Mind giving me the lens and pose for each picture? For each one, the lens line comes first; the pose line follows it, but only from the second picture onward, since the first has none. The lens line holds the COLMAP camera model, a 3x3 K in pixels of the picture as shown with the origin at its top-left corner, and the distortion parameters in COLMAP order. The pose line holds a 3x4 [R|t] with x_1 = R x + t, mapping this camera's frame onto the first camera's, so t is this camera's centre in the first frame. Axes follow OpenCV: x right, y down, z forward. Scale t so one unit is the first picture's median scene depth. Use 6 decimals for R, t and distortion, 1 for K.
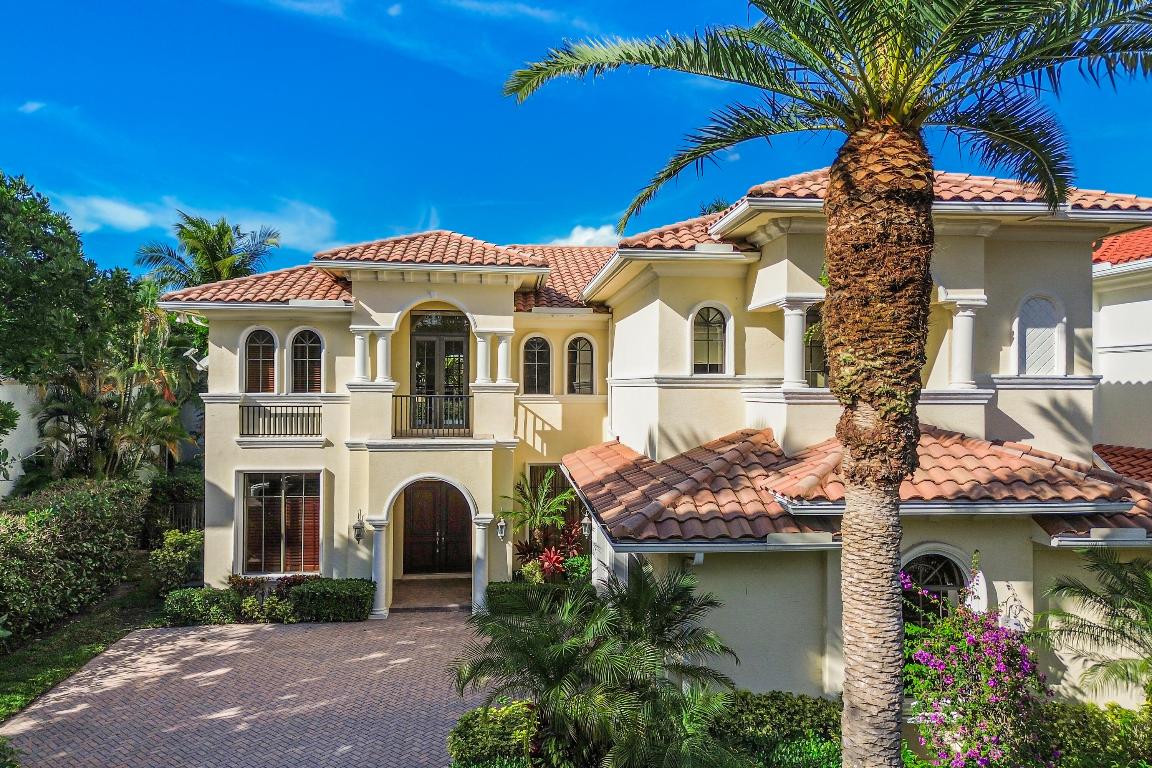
lens RADIAL K [[832.8, 0, 577.3], [0, 832.8, 376.6], [0, 0, 1]] dist [0.001843, 0.001988]
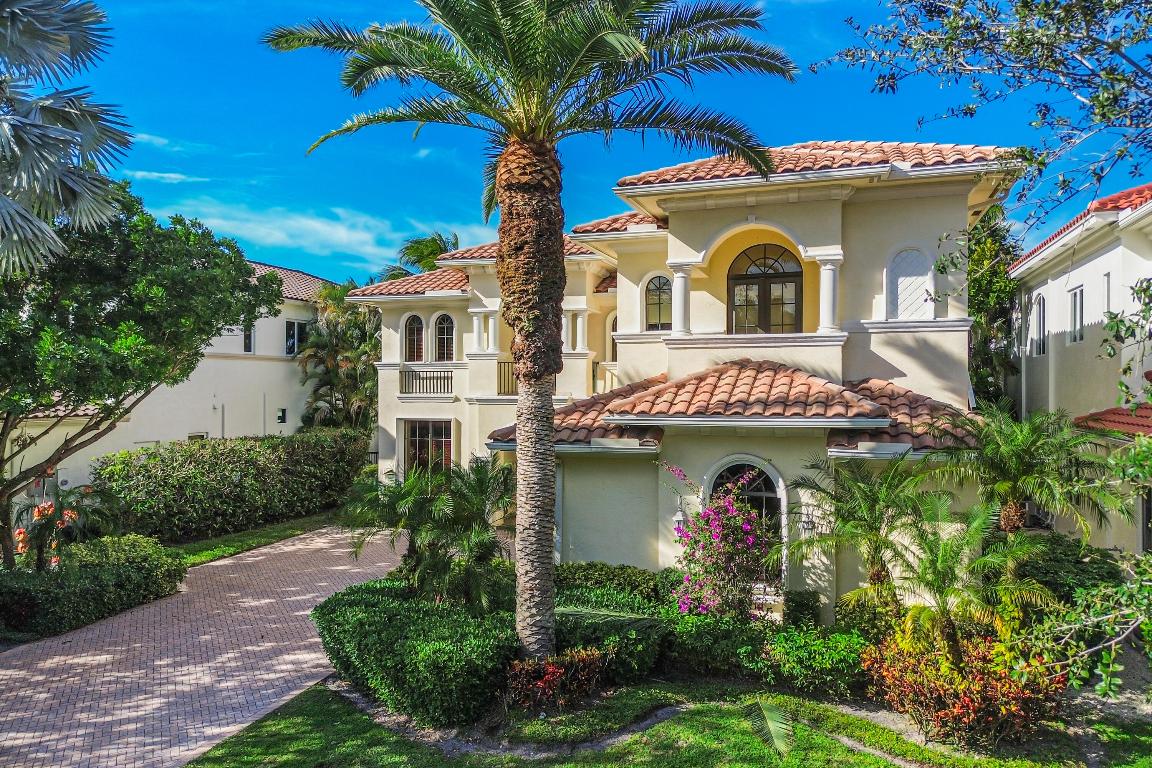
lens RADIAL K [[824.7, 0, 576.0], [0, 824.7, 384.0], [0, 0, 1]] dist [0.007389, 0.000070]
pose [[0.917358, -0.006519, -0.398011, 0.400641], [0.010609, 0.999911, 0.008075, 0.048535], [0.397923, -0.011630, 0.917345, -0.126875]]
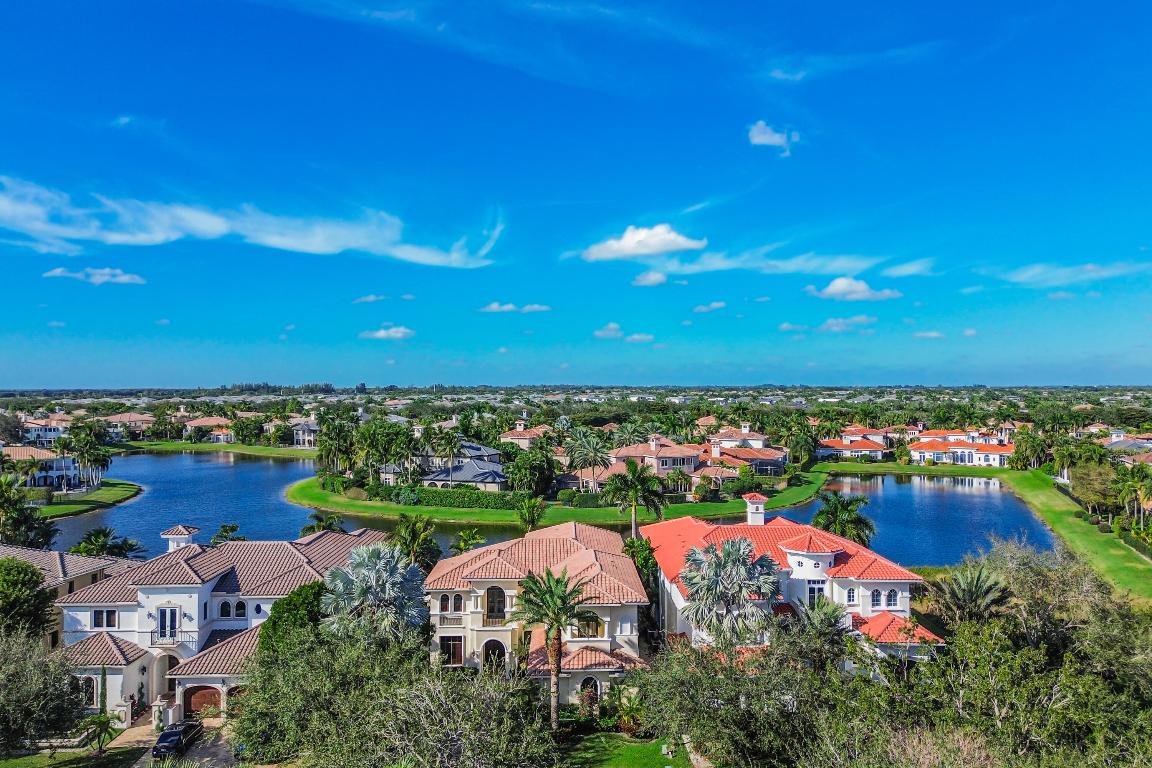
lens RADIAL K [[831.1, 0, 621.4], [0, 831.1, 380.9], [0, 0, 1]] dist [-0.055847, 0.002675]
pose [[0.999672, 0.002856, -0.025467, 0.442022], [-0.002684, 0.999973, 0.006802, -0.978739], [0.025486, -0.006731, 0.999653, -2.429055]]
